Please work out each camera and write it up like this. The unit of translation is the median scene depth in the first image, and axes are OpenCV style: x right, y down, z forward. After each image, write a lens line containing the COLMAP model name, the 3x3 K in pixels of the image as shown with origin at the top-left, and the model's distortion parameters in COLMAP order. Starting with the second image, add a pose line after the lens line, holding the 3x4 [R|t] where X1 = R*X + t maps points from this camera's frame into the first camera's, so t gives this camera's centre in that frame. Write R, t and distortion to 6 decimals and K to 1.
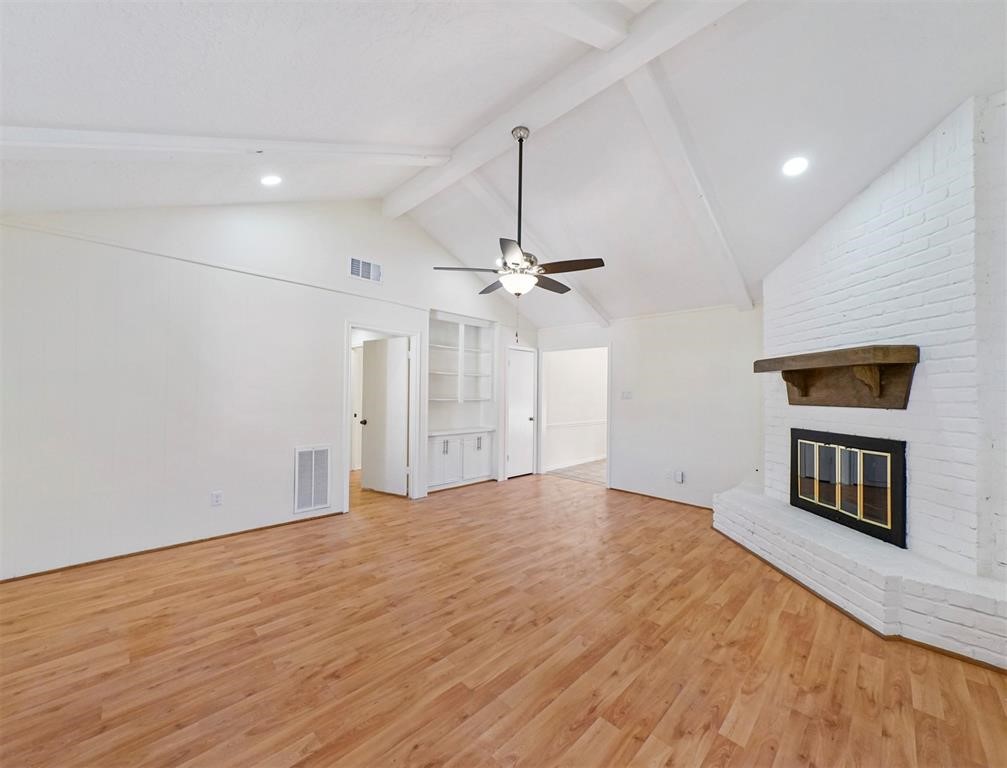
lens RADIAL K [[393.4, 0, 501.2], [0, 393.4, 388.8], [0, 0, 1]] dist [0.000907, 0.000364]
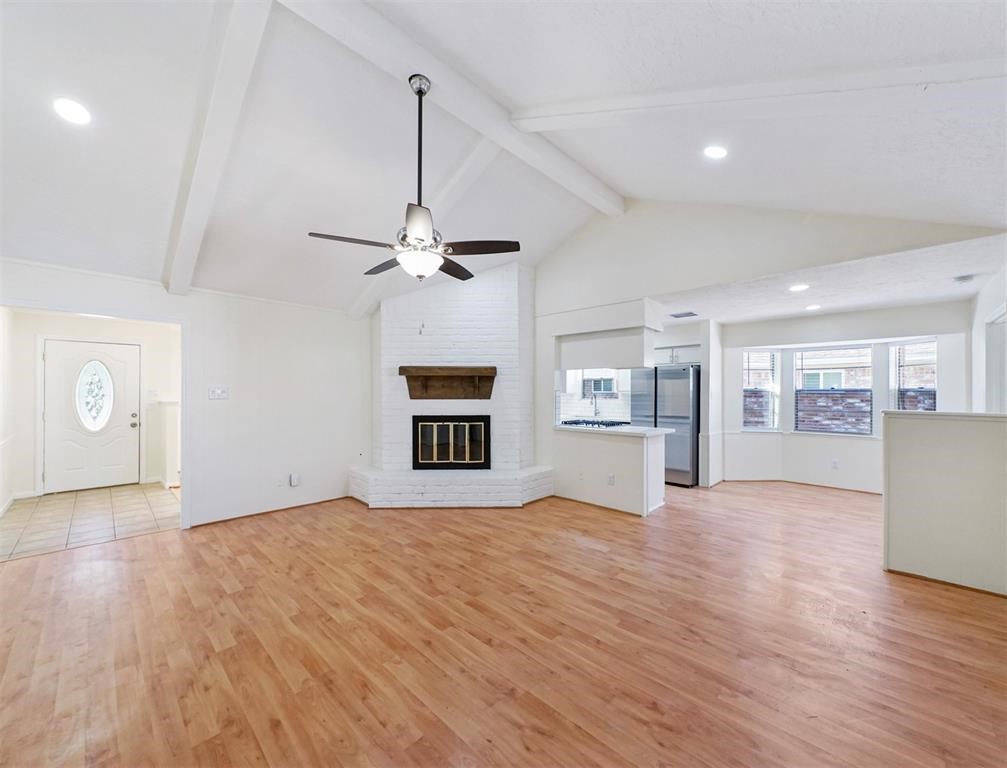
lens RADIAL K [[389.7, 0, 510.2], [0, 389.7, 391.4], [0, 0, 1]] dist [0.008287, -0.000157]
pose [[-0.038310, -0.010575, 0.999210, -0.806260], [-0.012726, 0.999868, 0.010094, -0.006208], [-0.999185, -0.012329, -0.038439, 0.846623]]
